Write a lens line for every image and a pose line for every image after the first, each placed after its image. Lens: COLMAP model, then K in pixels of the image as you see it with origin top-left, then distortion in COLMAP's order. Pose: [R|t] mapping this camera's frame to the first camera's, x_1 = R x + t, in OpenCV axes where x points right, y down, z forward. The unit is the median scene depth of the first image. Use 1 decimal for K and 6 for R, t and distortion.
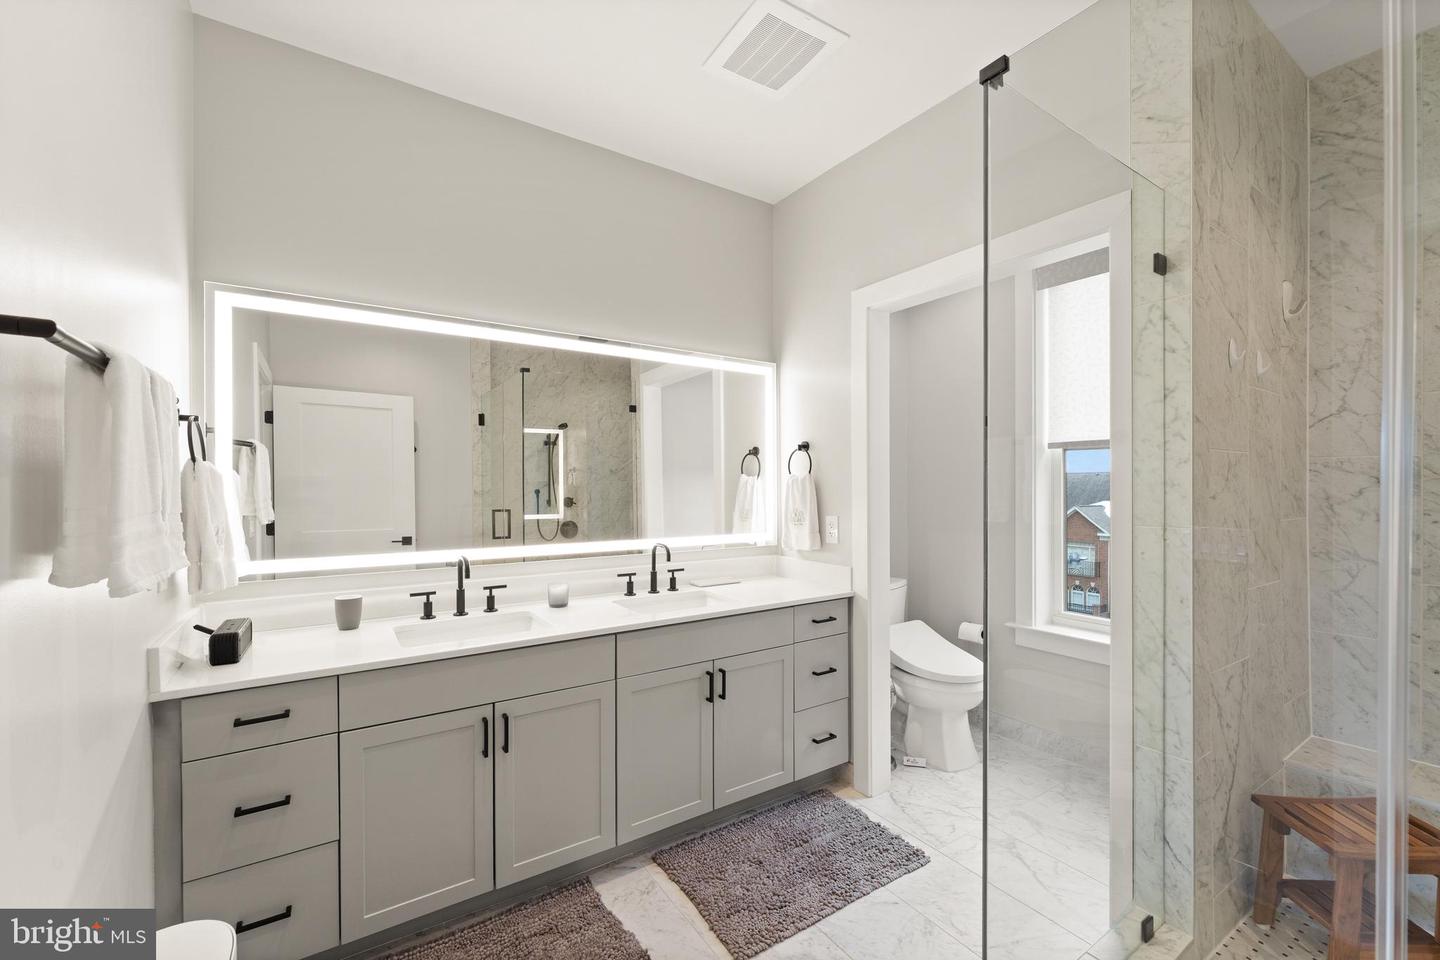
lens RADIAL K [[595.8, 0, 722.4], [0, 595.8, 488.2], [0, 0, 1]] dist [-0.001675, -0.000334]
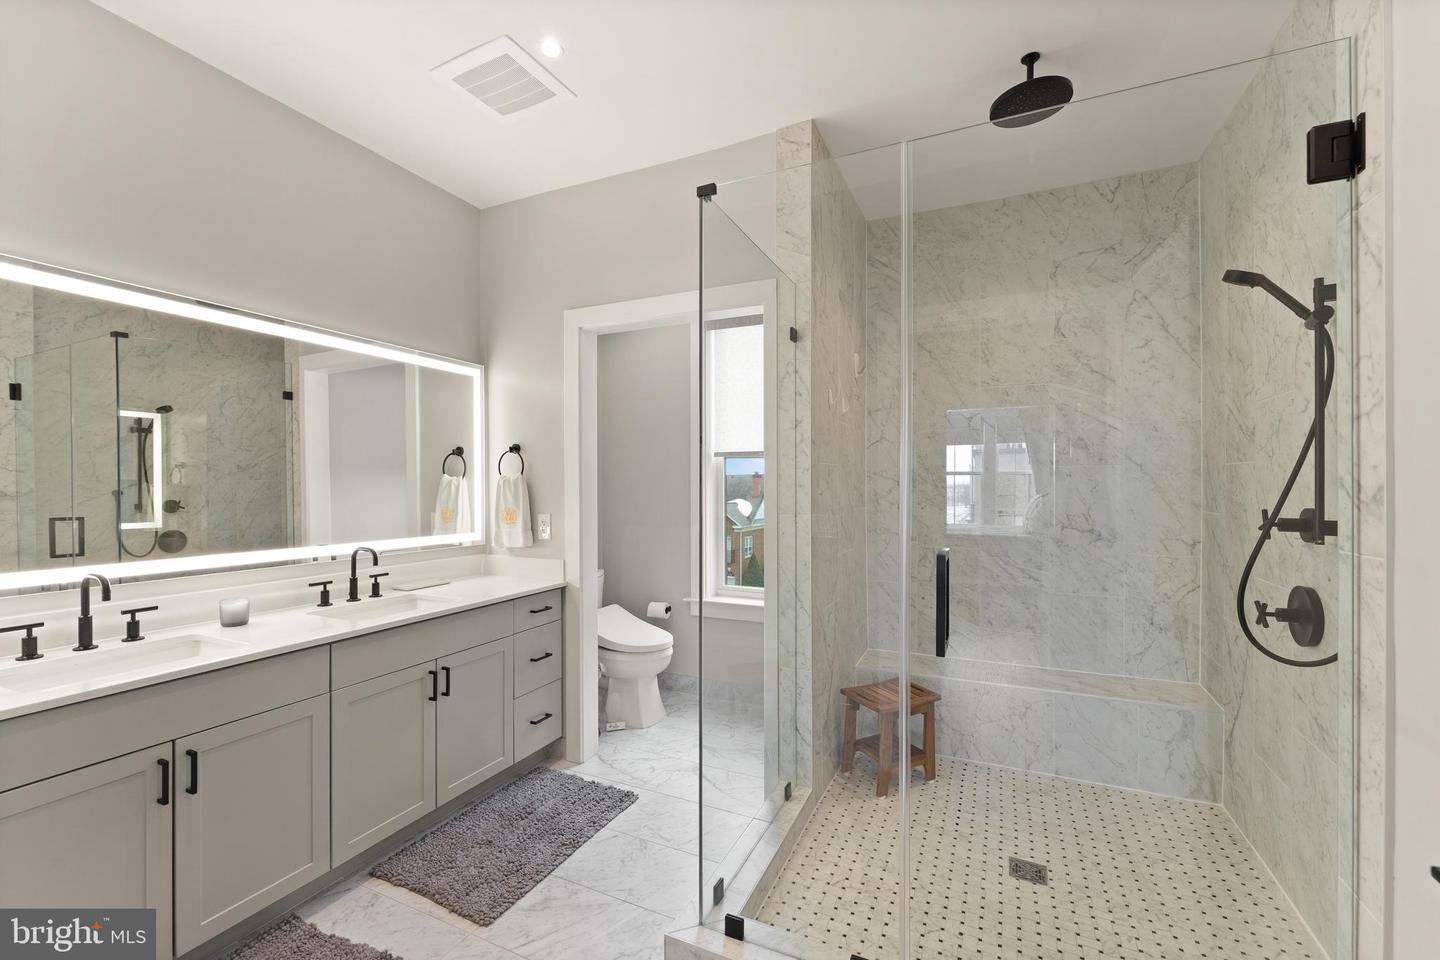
lens RADIAL K [[599.6, 0, 723.0], [0, 599.6, 486.9], [0, 0, 1]] dist [0.000149, -0.000231]
pose [[0.852192, 0.000573, 0.523229, -0.136264], [0.000795, 0.999997, -0.002390, 0.000210], [-0.523228, 0.002453, 0.852189, -0.121906]]
